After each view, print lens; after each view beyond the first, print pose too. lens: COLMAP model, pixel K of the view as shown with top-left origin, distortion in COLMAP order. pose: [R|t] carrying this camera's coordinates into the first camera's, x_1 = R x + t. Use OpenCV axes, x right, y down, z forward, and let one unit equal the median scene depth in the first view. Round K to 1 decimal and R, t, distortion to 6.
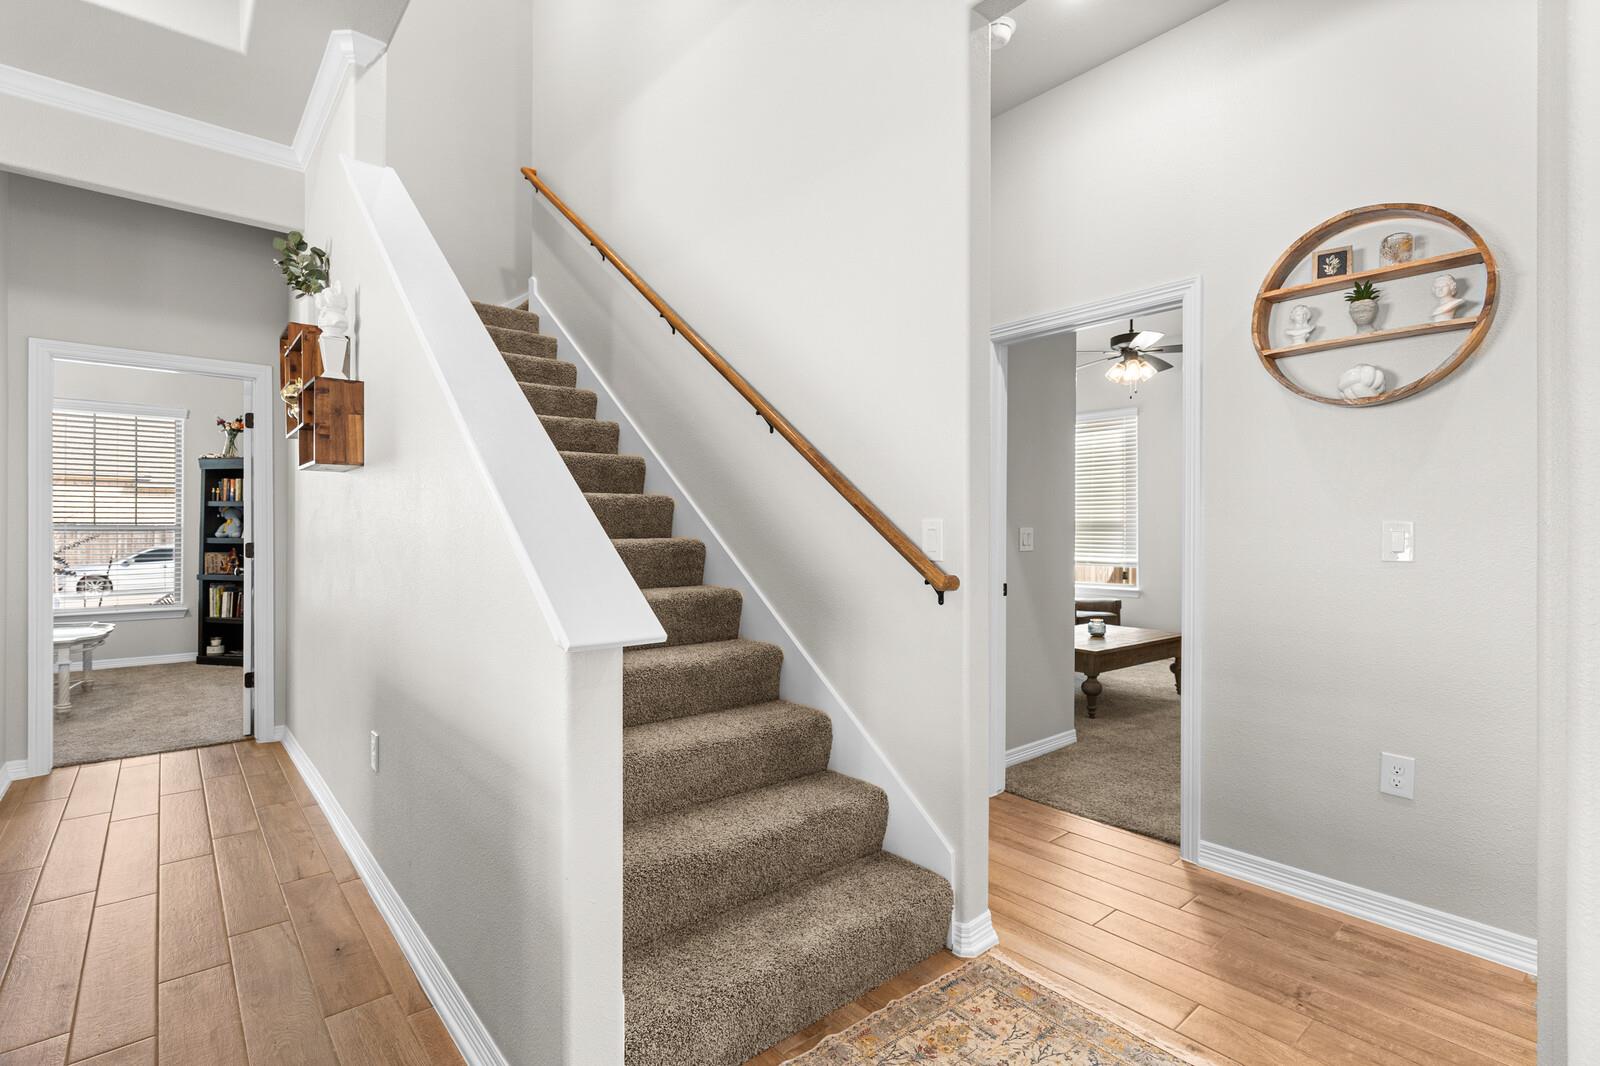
lens RADIAL K [[749.1, 0, 800.0], [0, 749.1, 533.0], [0, 0, 1]] dist [-0.002003, -0.000260]
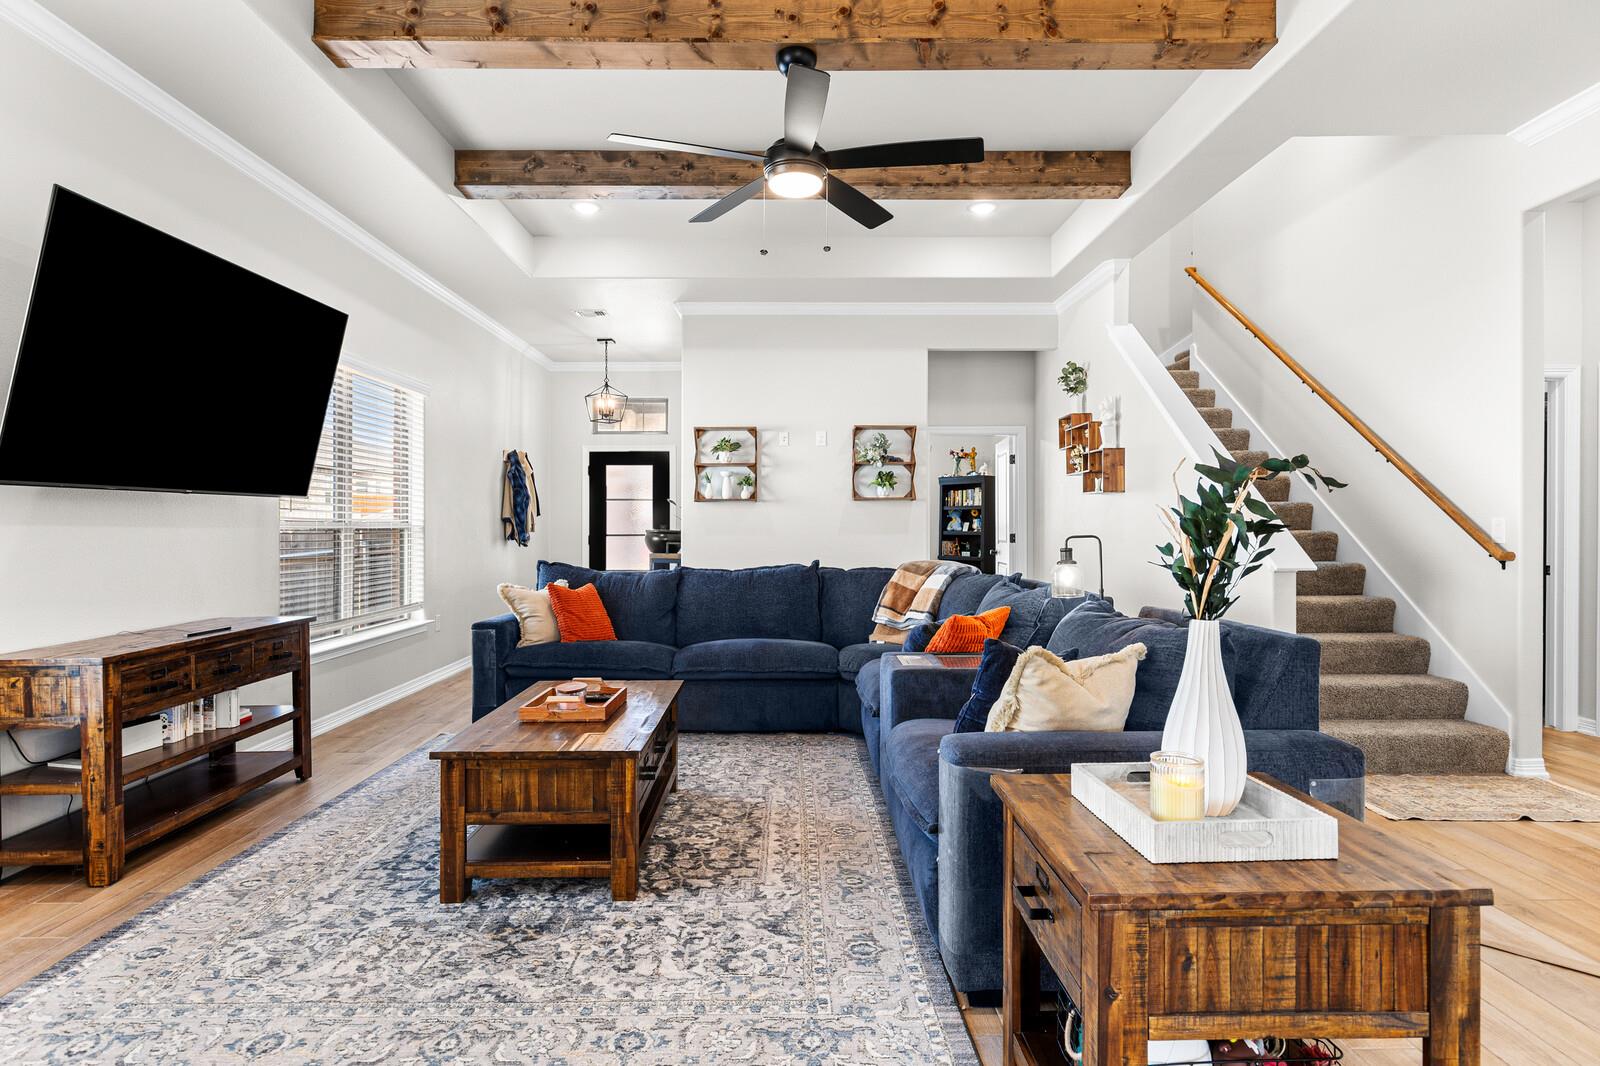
lens RADIAL K [[853.9, 0, 788.7], [0, 853.9, 532.4], [0, 0, 1]] dist [-0.002293, 0.001158]
pose [[0.762620, 0.000150, -0.646847, 0.098020], [0.004401, 0.999976, 0.005422, -0.001932], [0.646832, -0.006982, 0.762600, -0.708766]]
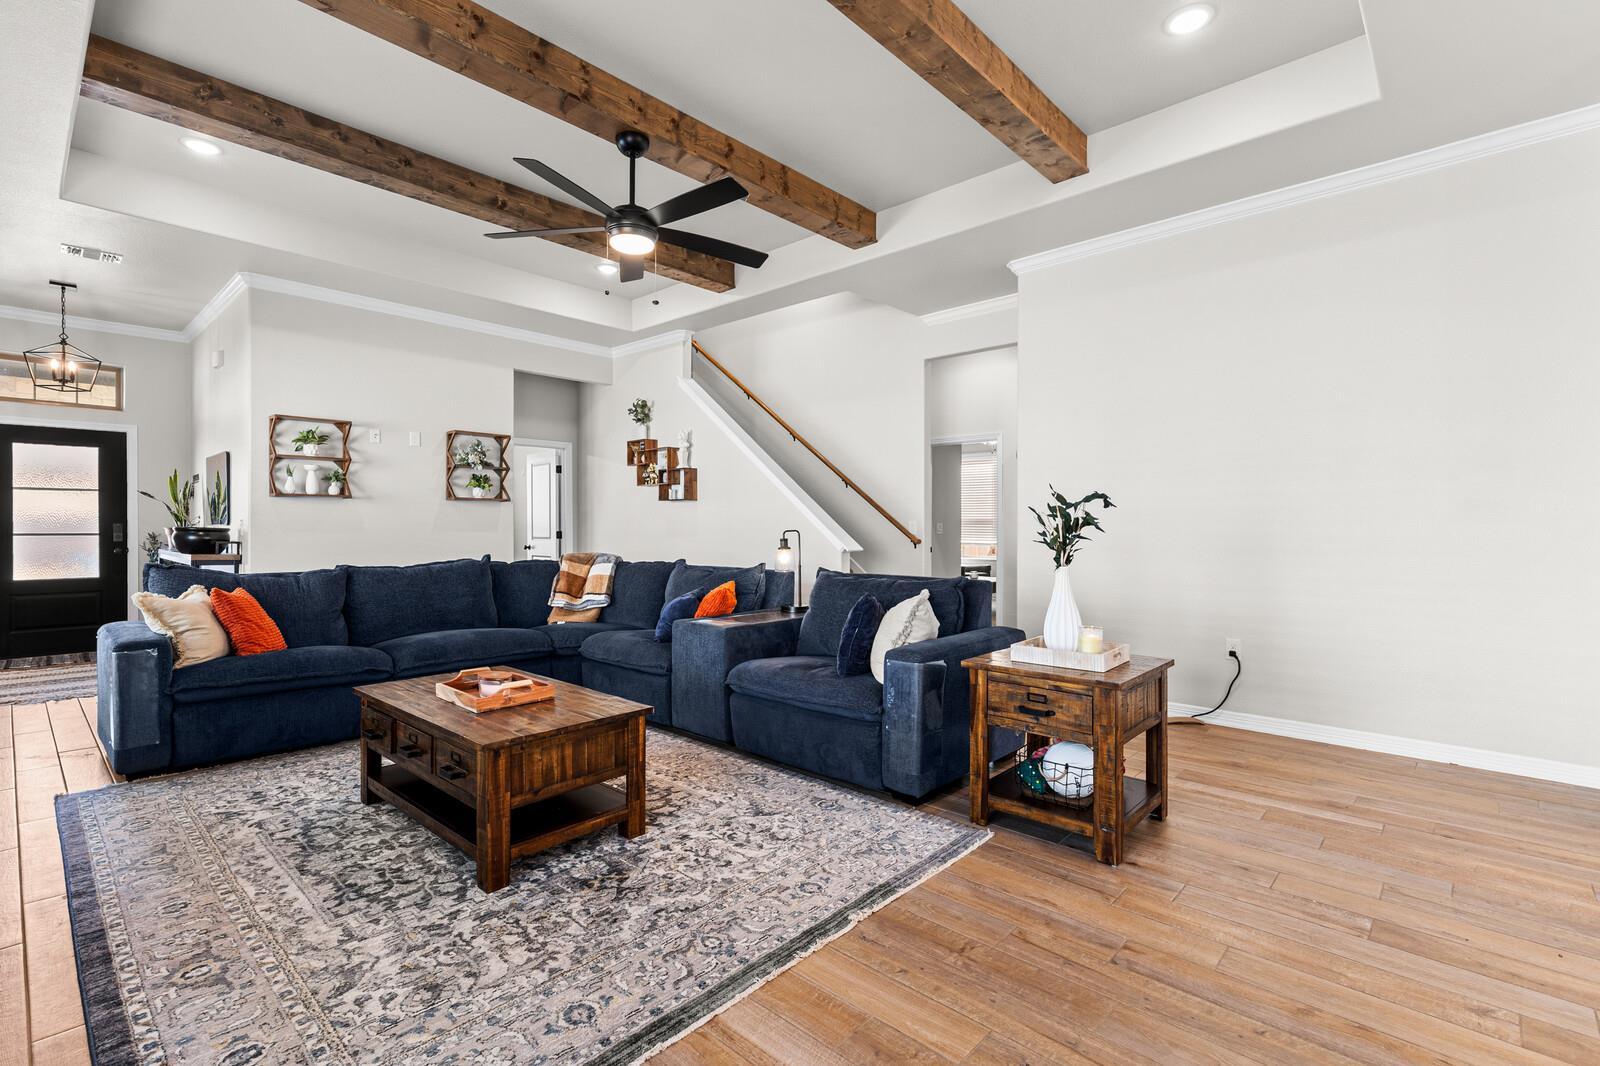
lens RADIAL K [[735.7, 0, 800.0], [0, 735.7, 533.0], [0, 0, 1]] dist [0.002042, -0.000194]
pose [[0.992794, -0.002566, 0.119806, -0.314384], [0.001467, 0.999956, 0.009259, 0.000842], [-0.119825, -0.009017, 0.992754, -0.950748]]
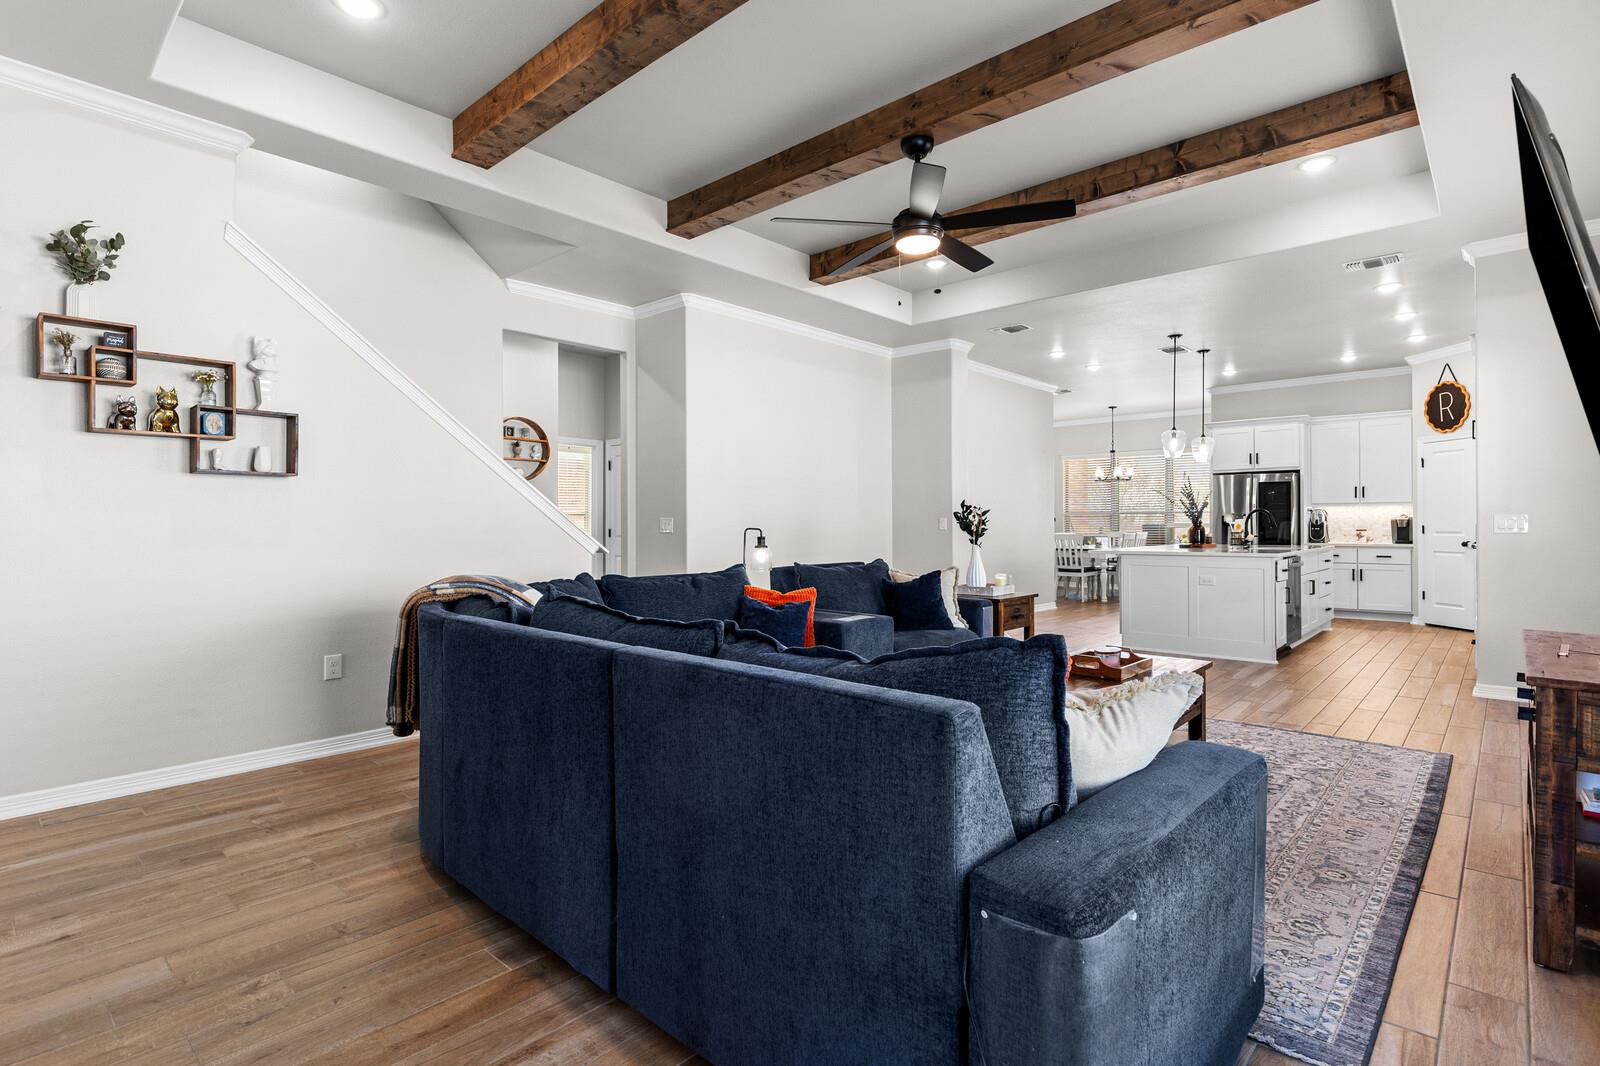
lens RADIAL K [[784.4, 0, 796.5], [0, 784.4, 529.2], [0, 0, 1]] dist [-0.000828, -0.000059]
pose [[-0.124382, -0.013035, 0.992149, -1.262502], [0.002073, 0.999908, 0.013396, -0.005847], [-0.992232, 0.003723, -0.124344, 0.135346]]
